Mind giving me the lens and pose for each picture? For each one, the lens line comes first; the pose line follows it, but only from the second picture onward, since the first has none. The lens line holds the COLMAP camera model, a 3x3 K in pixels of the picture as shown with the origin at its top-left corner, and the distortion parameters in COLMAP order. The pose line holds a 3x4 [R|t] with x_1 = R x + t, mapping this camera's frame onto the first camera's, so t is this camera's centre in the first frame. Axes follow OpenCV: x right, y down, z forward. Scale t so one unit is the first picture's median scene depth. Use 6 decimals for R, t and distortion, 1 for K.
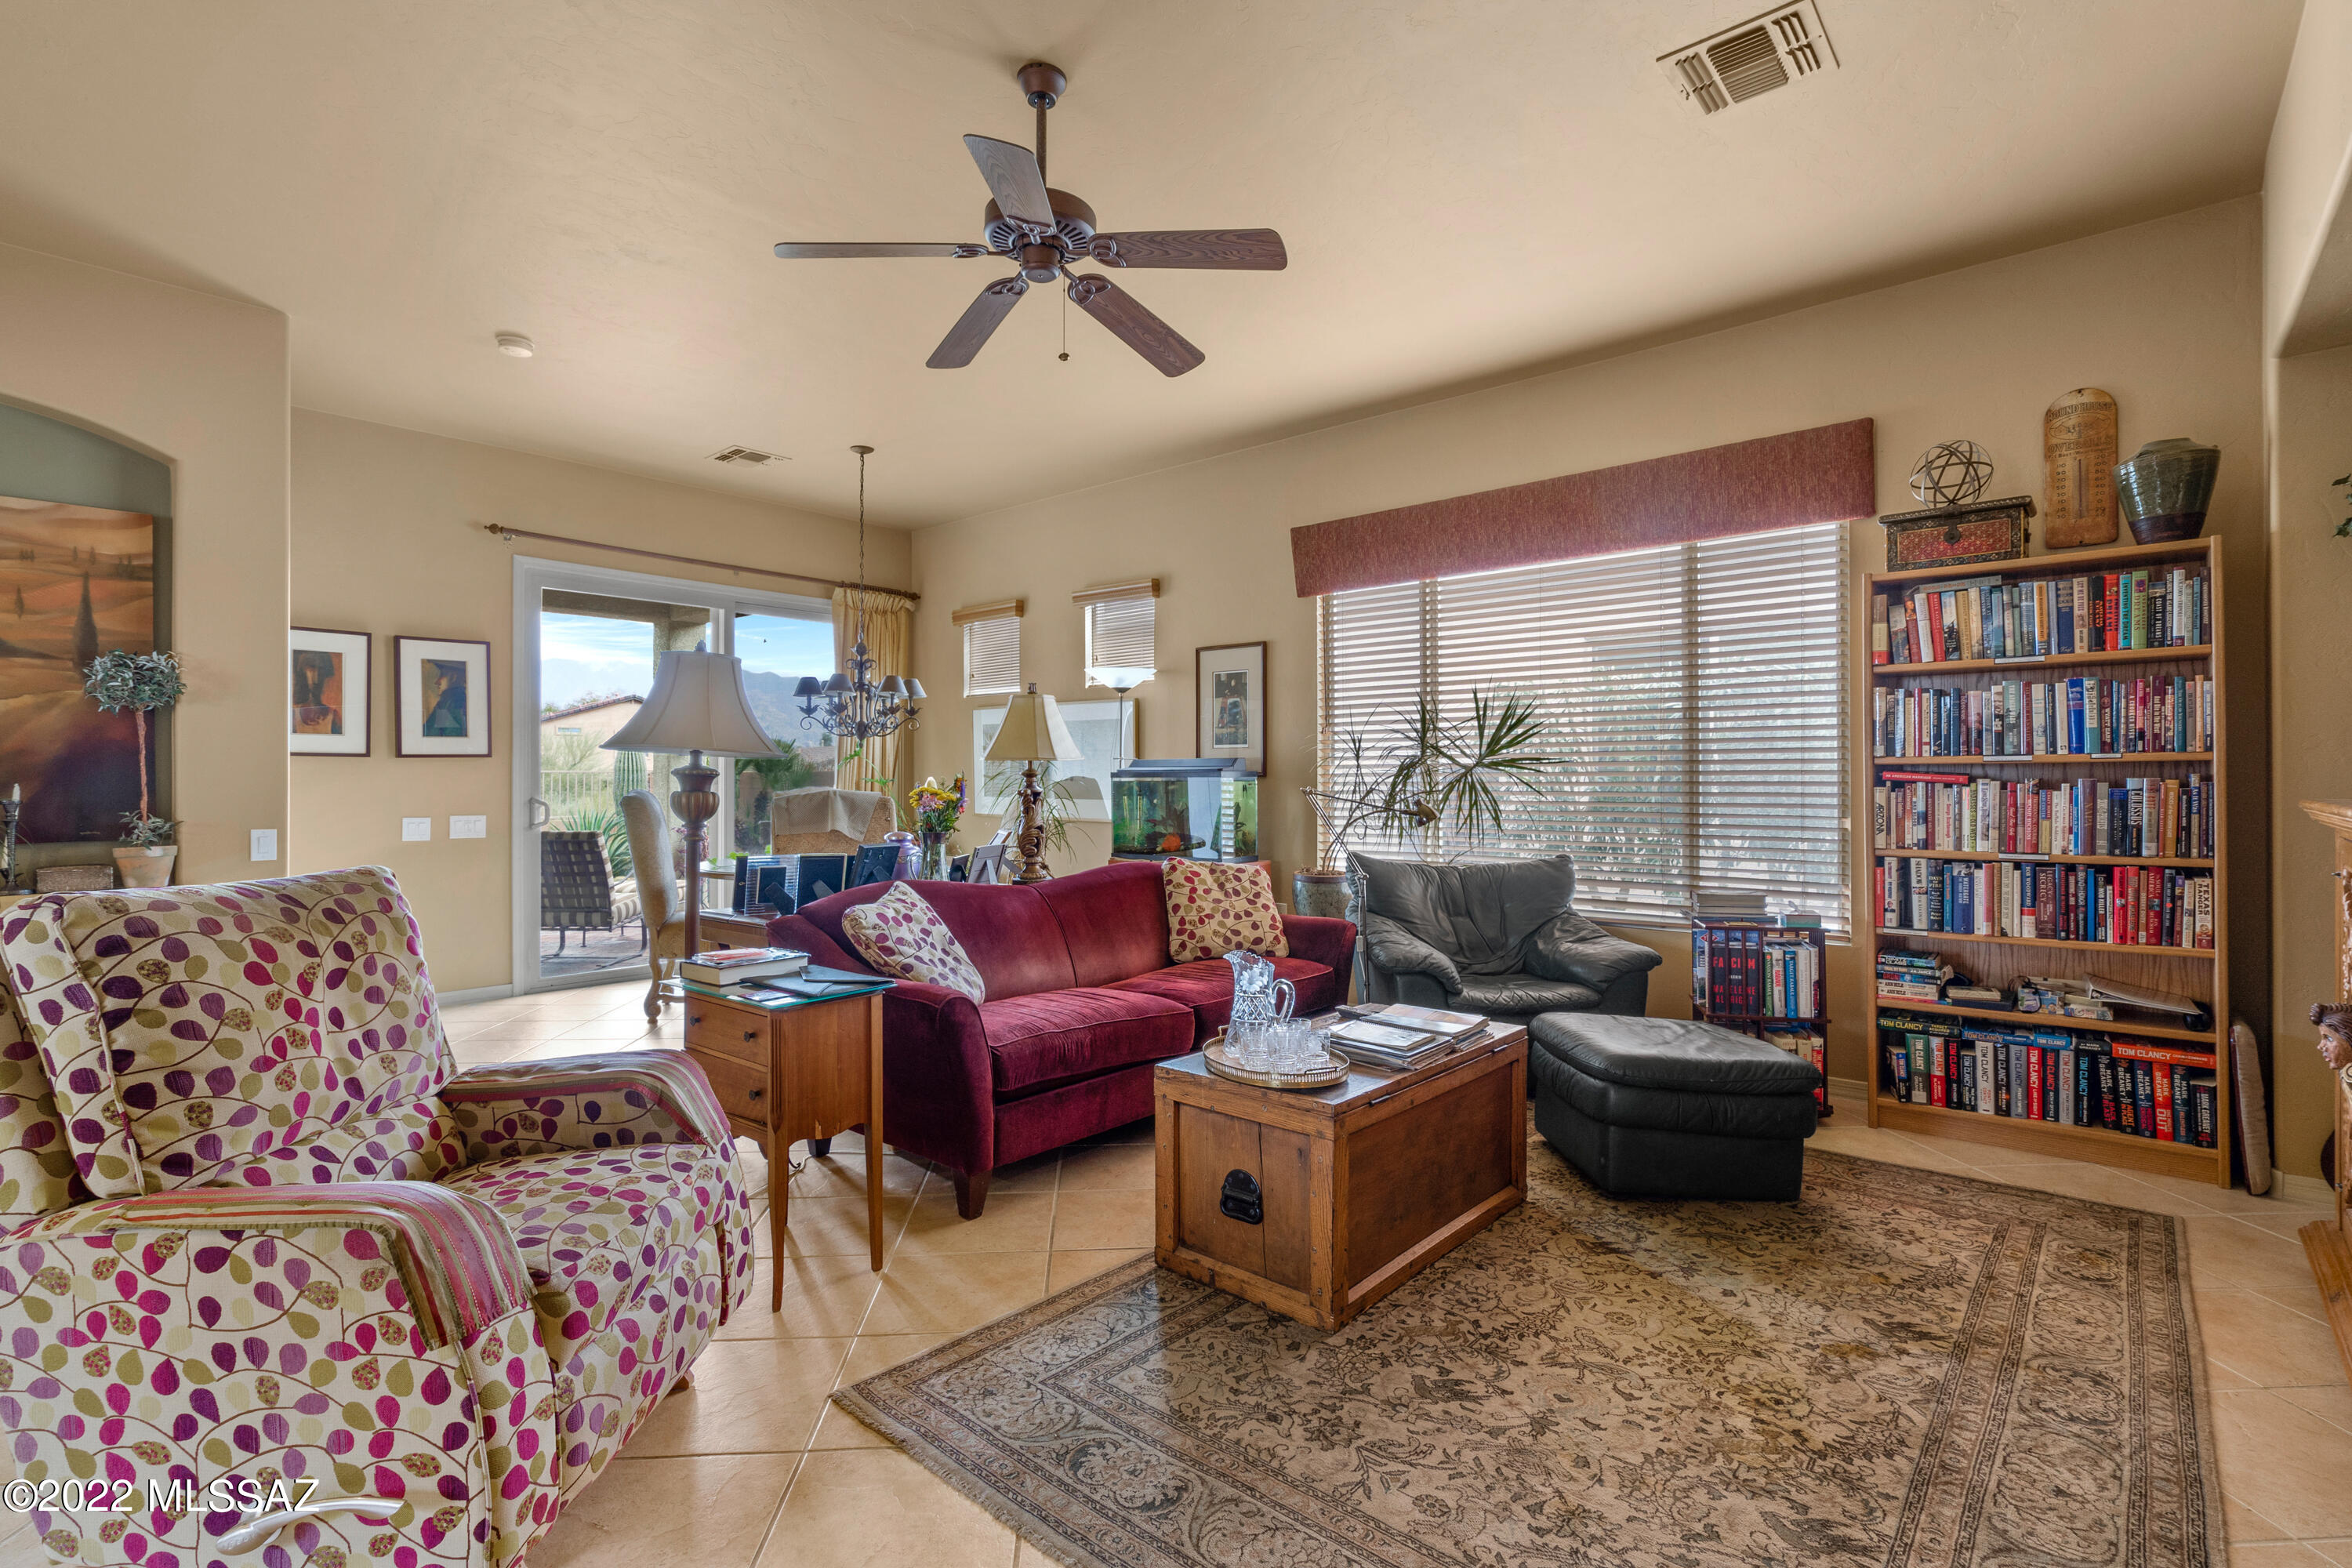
lens RADIAL K [[1090.2, 0, 1169.4], [0, 1090.2, 775.0], [0, 0, 1]] dist [-0.005762, 0.001905]
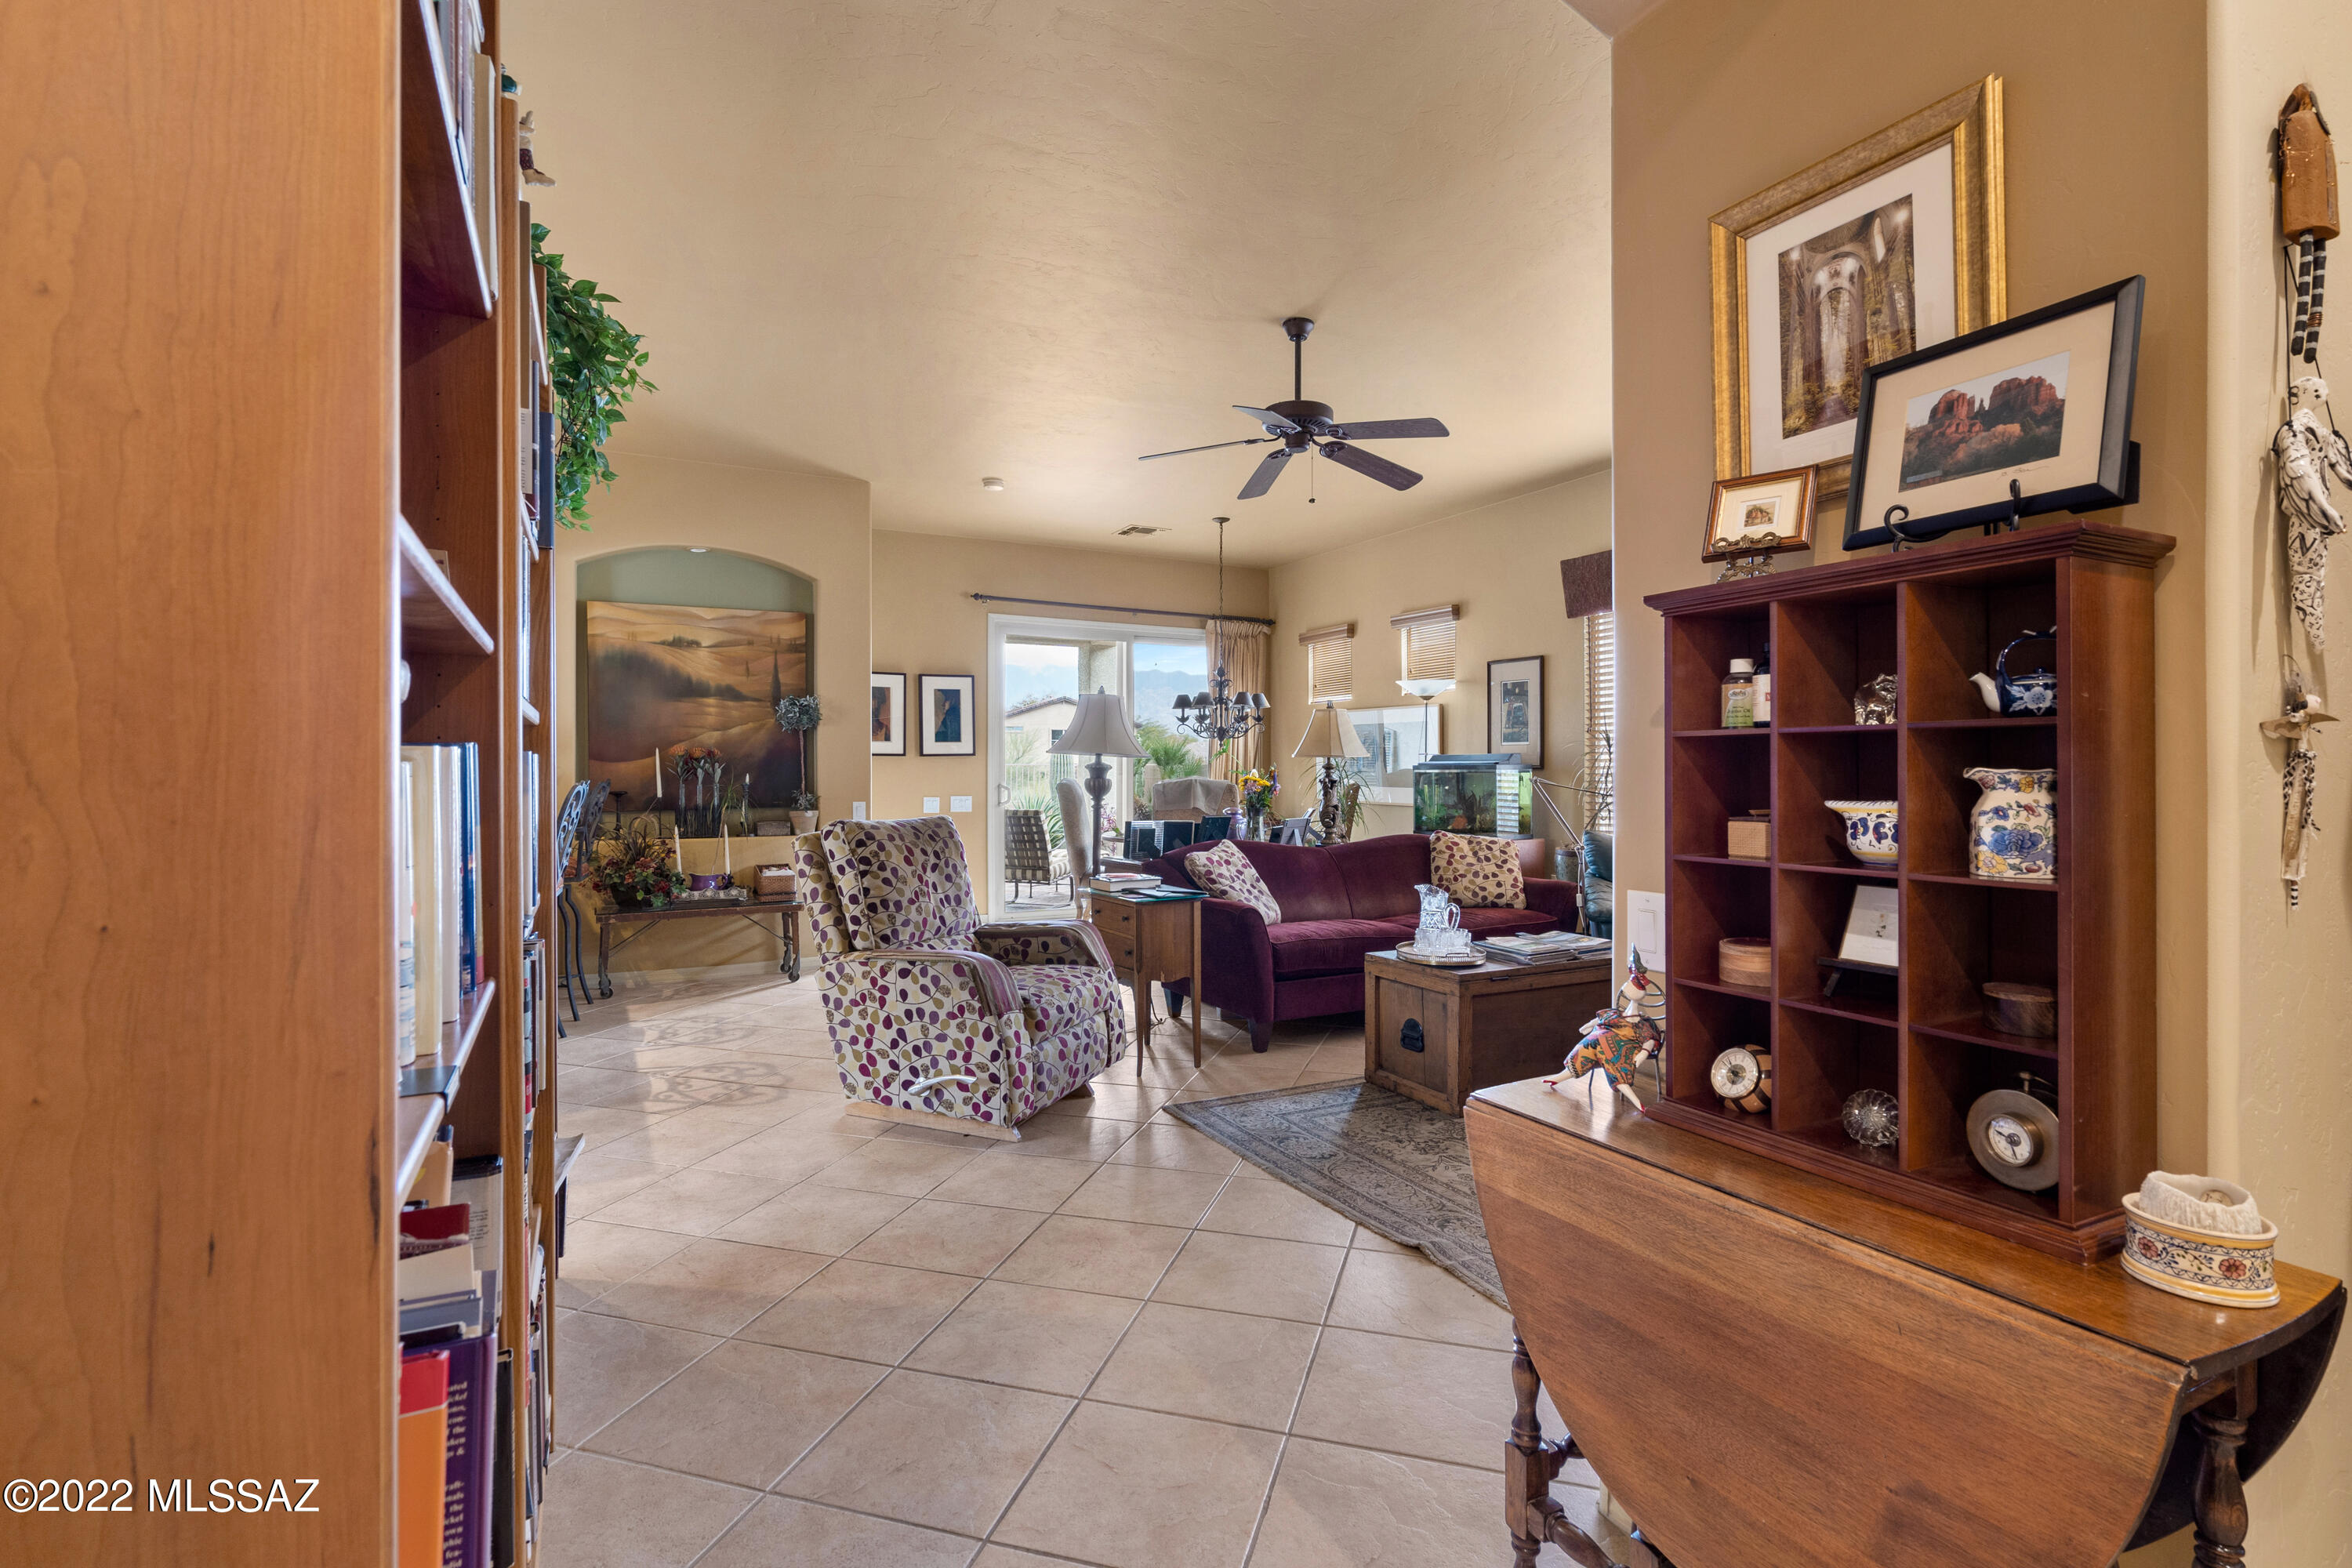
lens RADIAL K [[1090.2, 0, 1167.1], [0, 1090.2, 765.0], [0, 0, 1]] dist [-0.005762, 0.001905]
pose [[0.934774, -0.002095, -0.355236, 0.207516], [0.001563, 0.999997, -0.001785, -0.001725], [0.355239, 0.001114, 0.934775, -0.423007]]
